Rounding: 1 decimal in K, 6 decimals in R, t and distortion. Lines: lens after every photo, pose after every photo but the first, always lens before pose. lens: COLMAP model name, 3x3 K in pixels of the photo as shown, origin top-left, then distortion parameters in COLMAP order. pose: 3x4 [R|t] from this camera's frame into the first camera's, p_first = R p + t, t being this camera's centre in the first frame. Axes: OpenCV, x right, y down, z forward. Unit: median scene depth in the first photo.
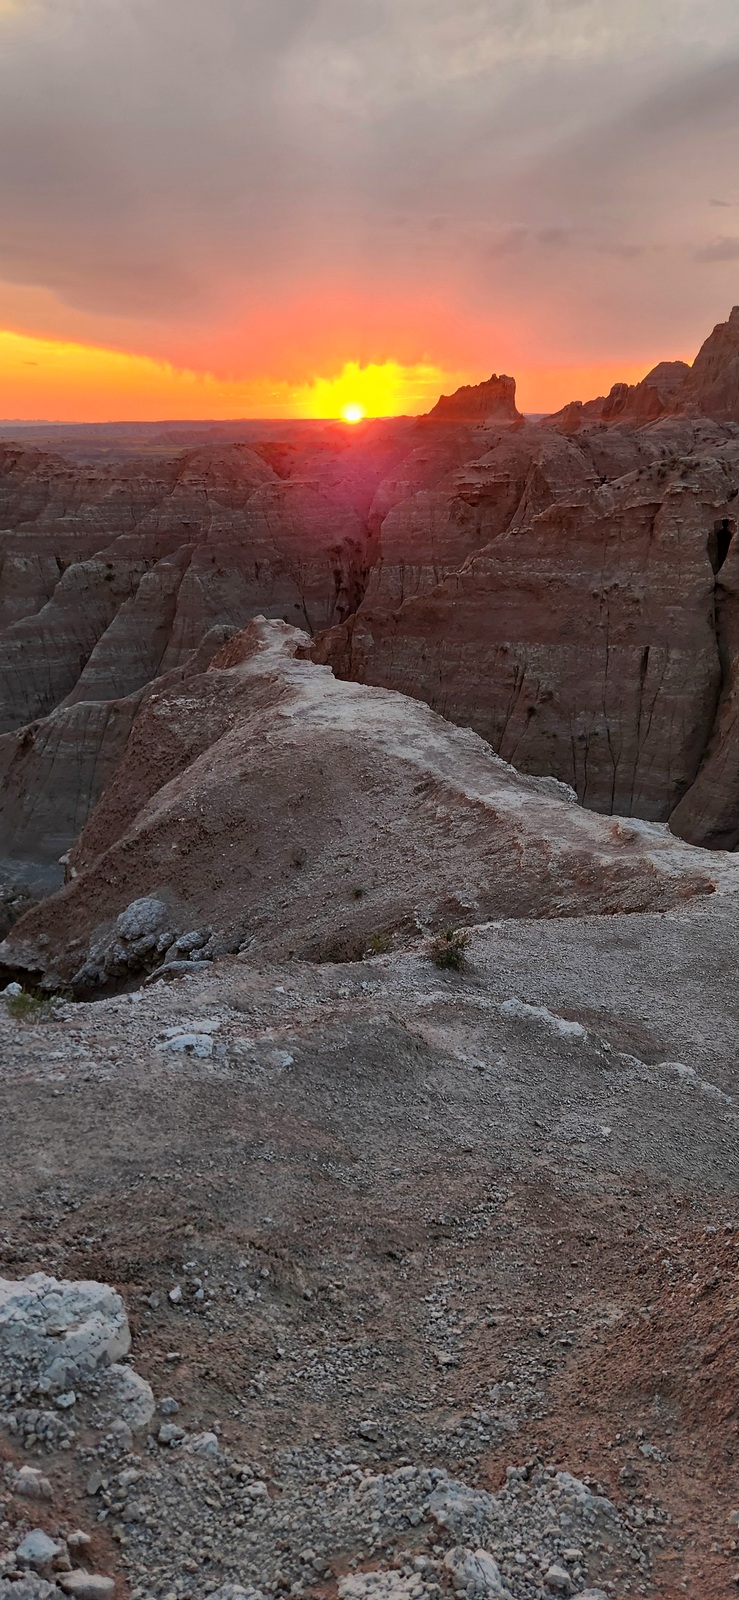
lens RADIAL K [[1076.9, 0, 382.5], [0, 1076.9, 799.9], [0, 0, 1]] dist [0.064885, 0.013692]
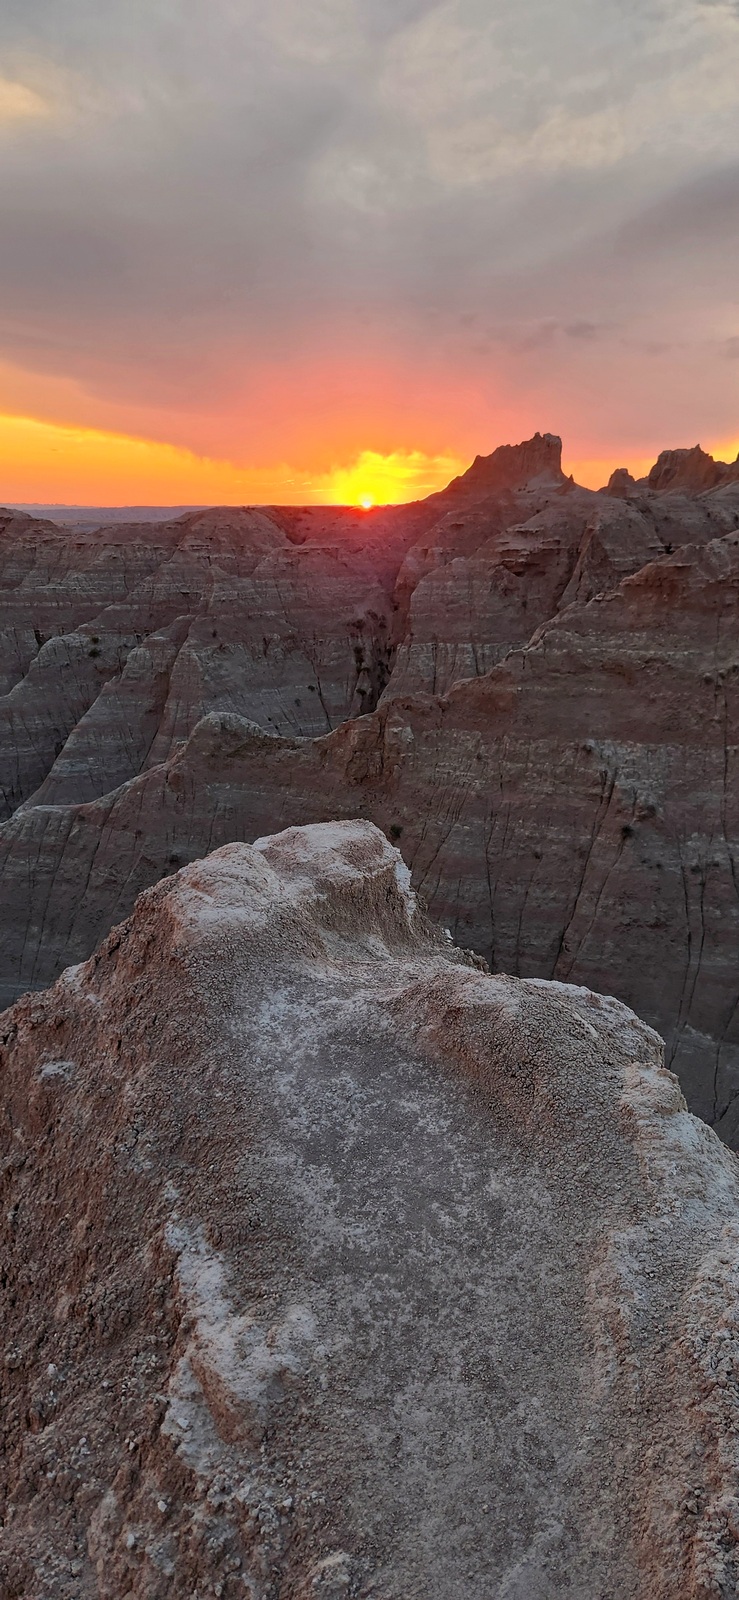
lens RADIAL K [[1076.9, 0, 375.9], [0, 1076.9, 792.8], [0, 0, 1]] dist [0.064885, 0.013692]
pose [[0.999850, 0.012714, -0.011801, -0.018001], [-0.013614, 0.996732, -0.079621, -0.031682], [0.010750, 0.079770, 0.996755, 0.167366]]
